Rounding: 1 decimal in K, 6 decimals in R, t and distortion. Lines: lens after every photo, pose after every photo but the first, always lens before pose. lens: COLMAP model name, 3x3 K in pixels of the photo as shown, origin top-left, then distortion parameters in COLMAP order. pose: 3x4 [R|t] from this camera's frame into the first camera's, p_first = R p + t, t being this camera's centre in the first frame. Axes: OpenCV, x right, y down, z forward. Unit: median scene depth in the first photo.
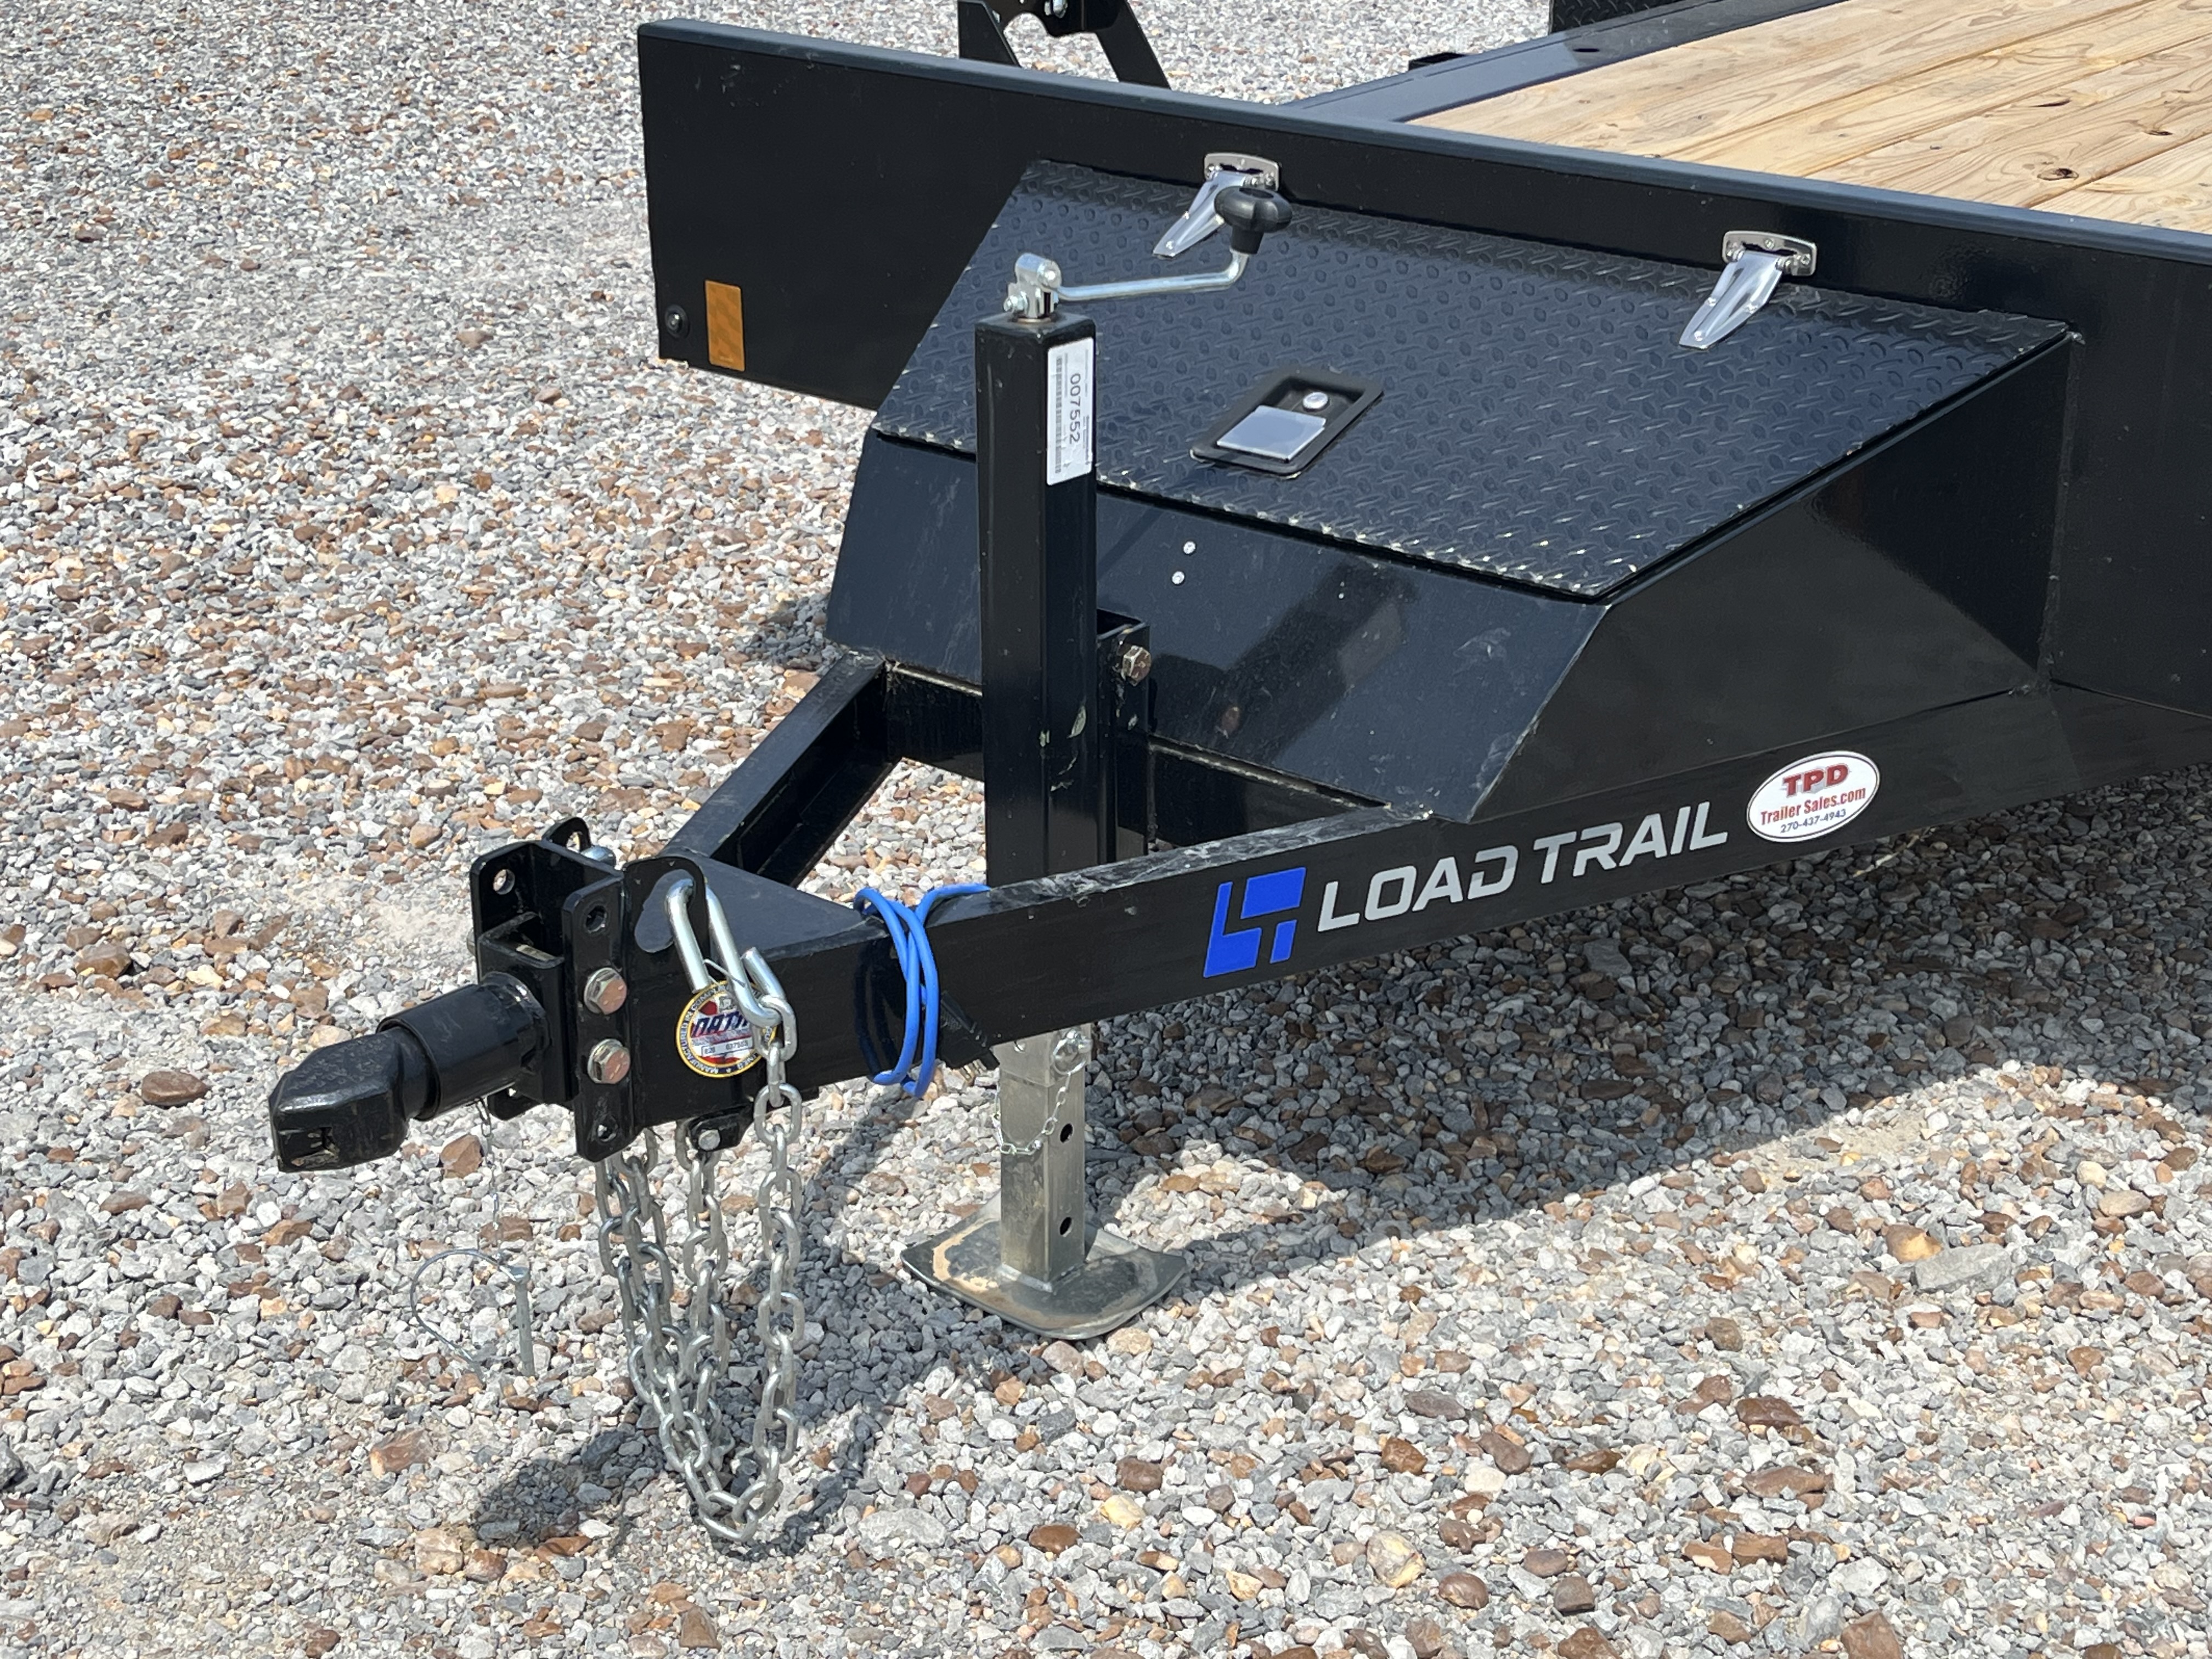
lens RADIAL K [[3199.0, 0, 1069.8], [0, 3199.0, 826.5], [0, 0, 1]] dist [0.207981, -0.962796]
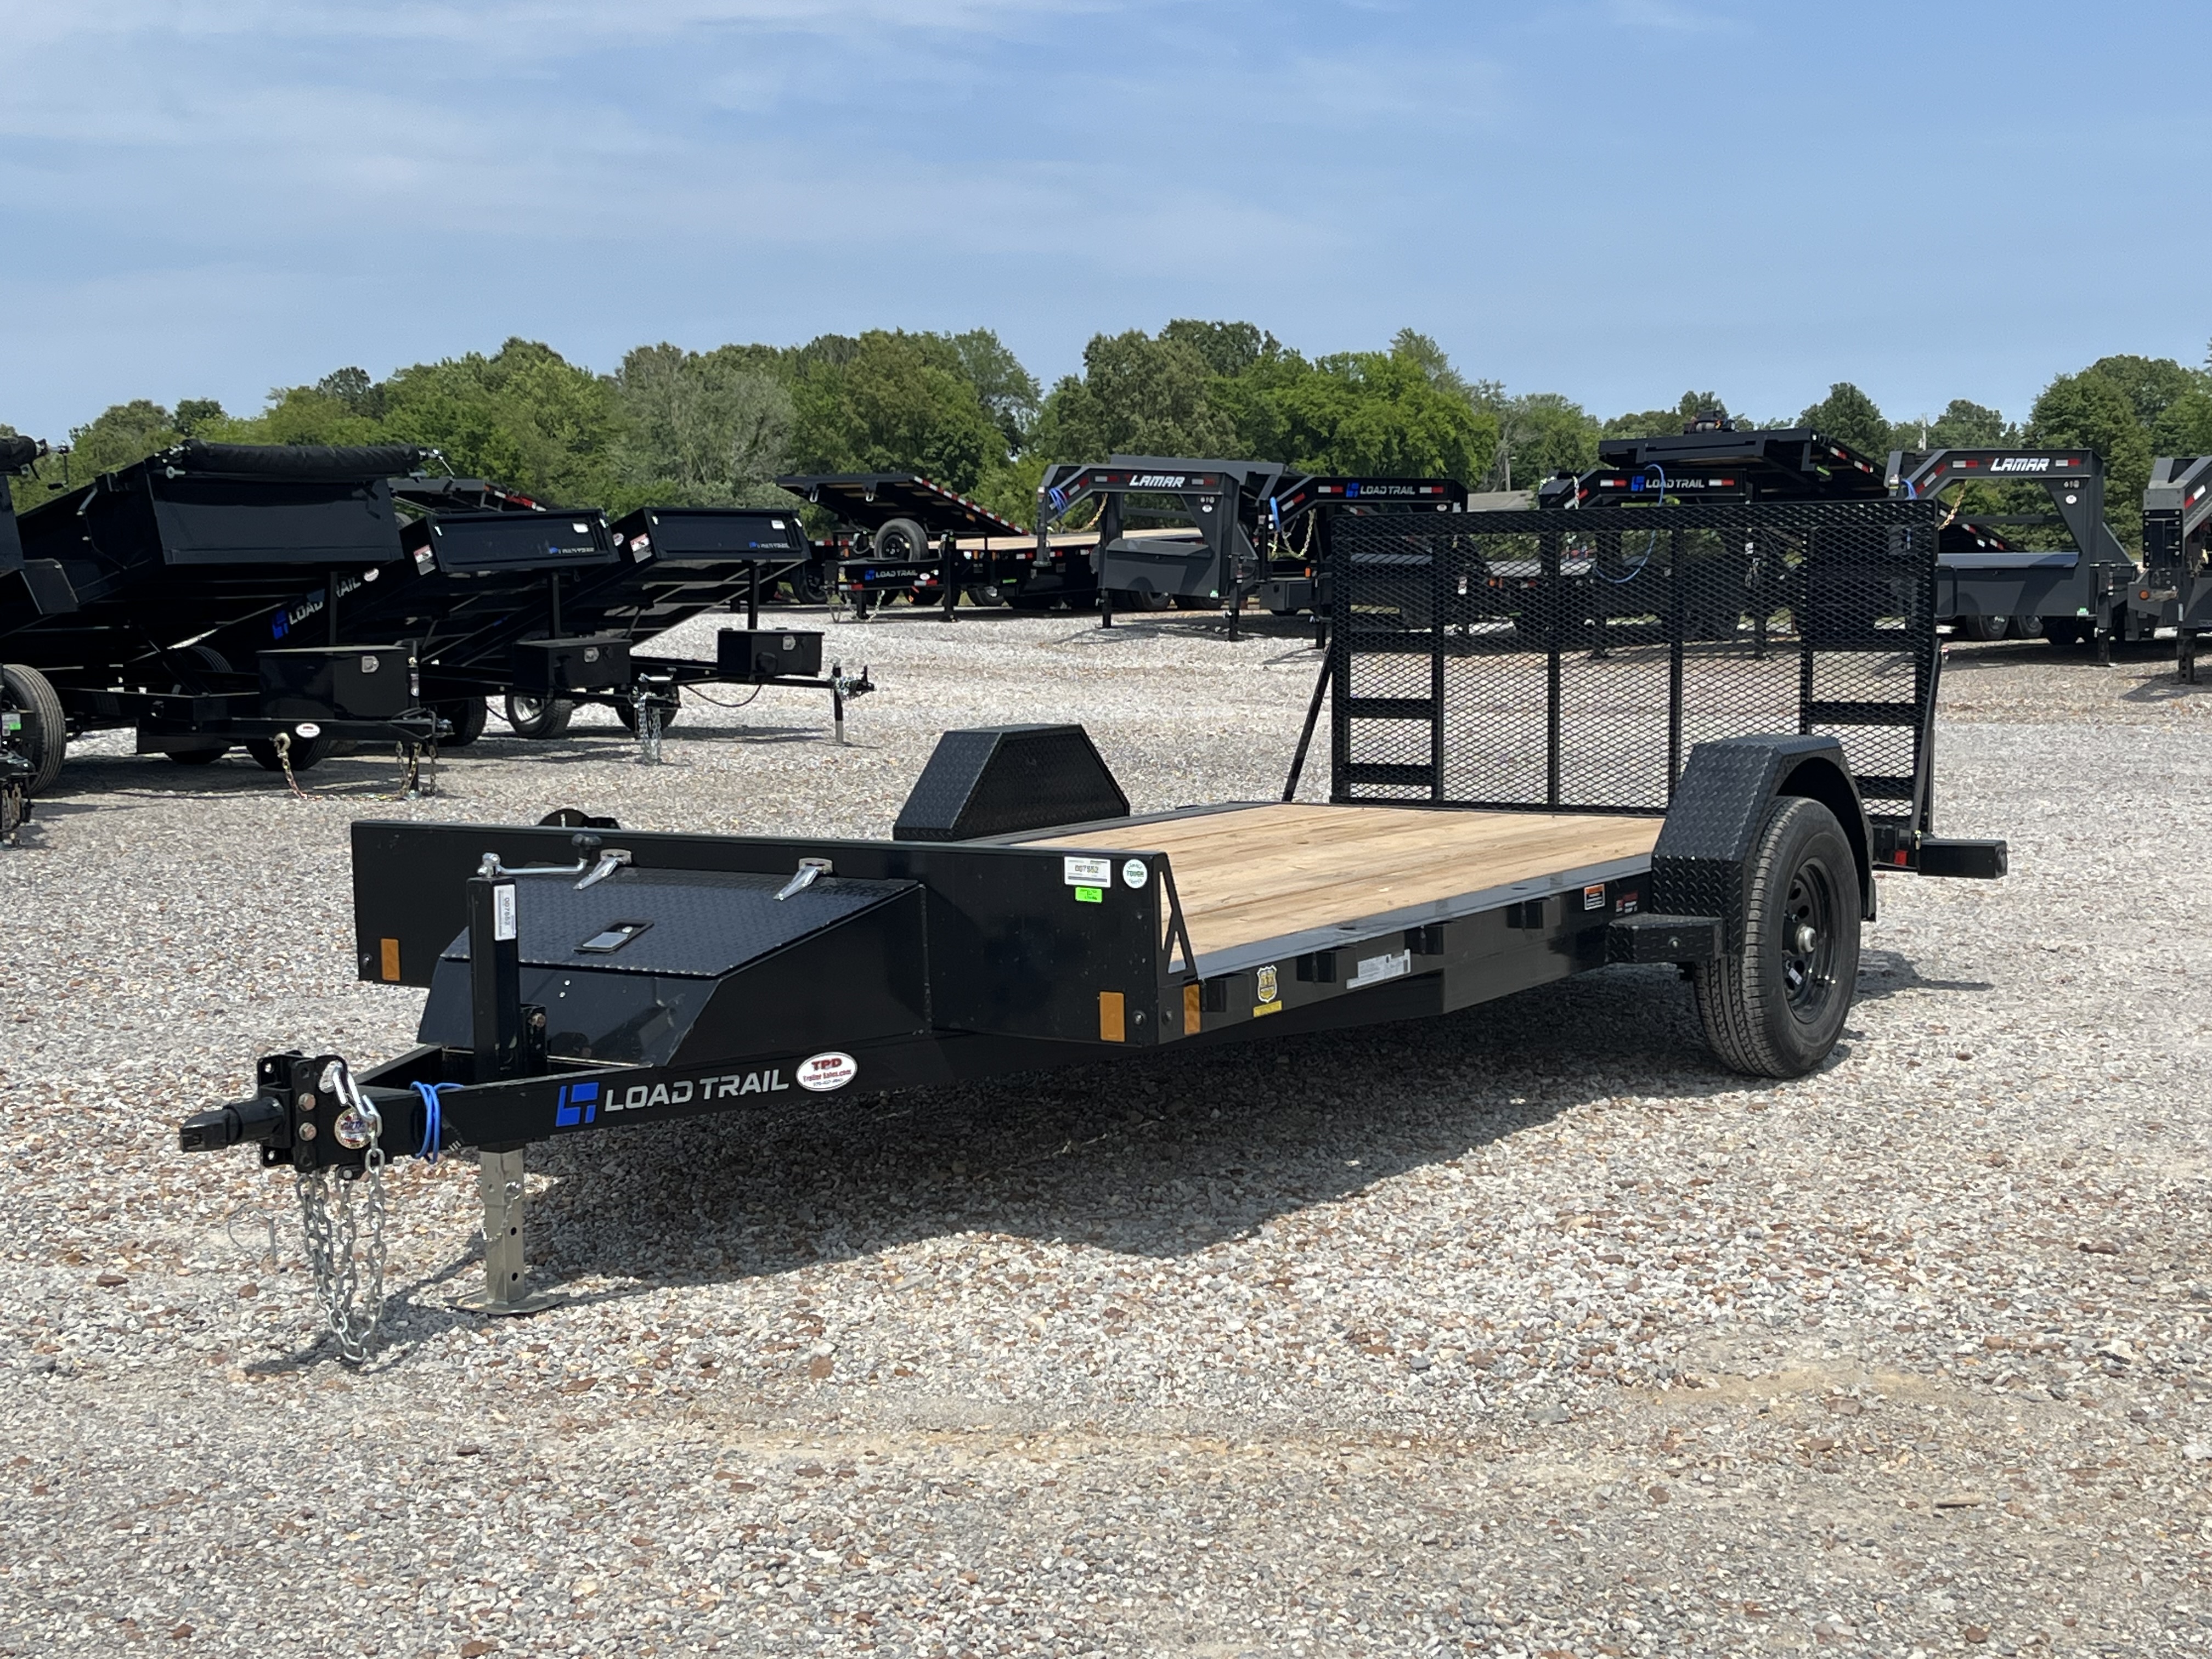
lens RADIAL K [[3004.9, 0, 1091.2], [0, 3004.9, 880.4], [0, 0, 1]] dist [0.129571, -0.447056]
pose [[0.995438, -0.034368, 0.089002, 0.218244], [0.058805, 0.955614, -0.288694, 0.487111], [-0.075129, 0.292611, 0.953276, -1.139795]]
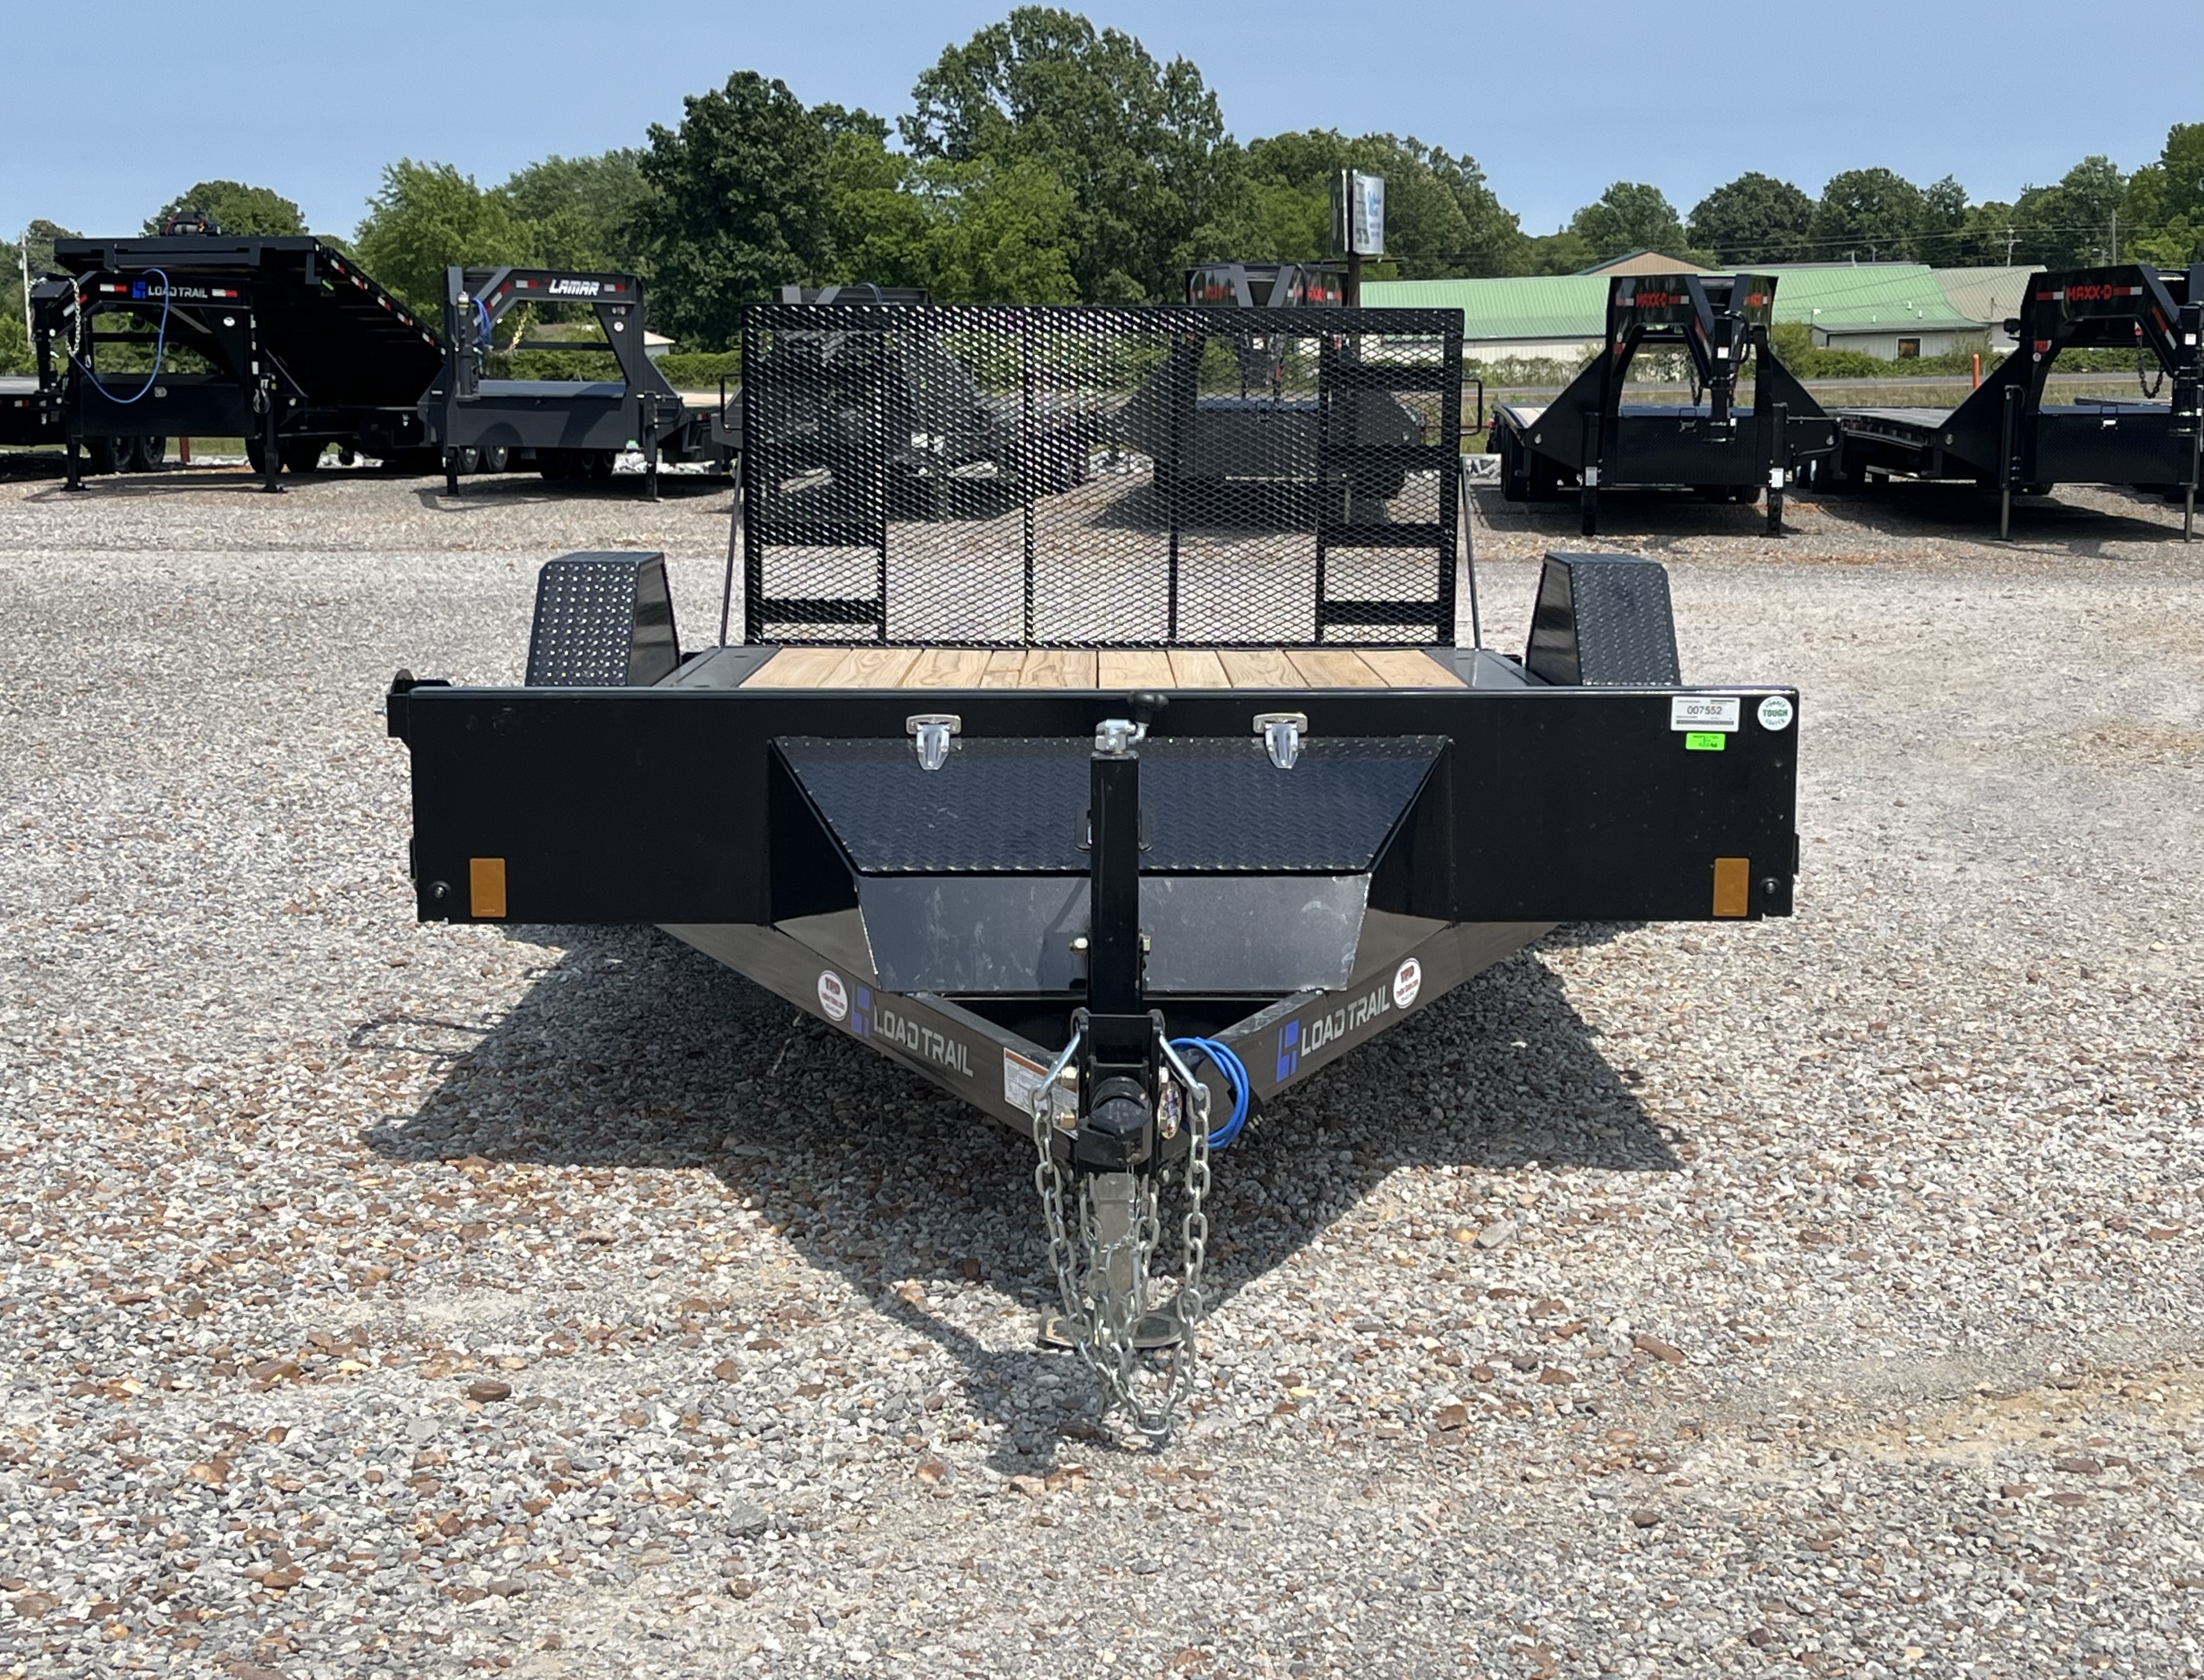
lens RADIAL K [[3182.8, 0, 1102.0], [0, 3182.8, 840.0], [0, 0, 1]] dist [0.073646, -0.077746]
pose [[0.767597, -0.095591, 0.633765, -1.026753], [0.251716, 0.954328, -0.160928, 0.156830], [-0.589436, 0.283057, 0.756601, -0.316335]]
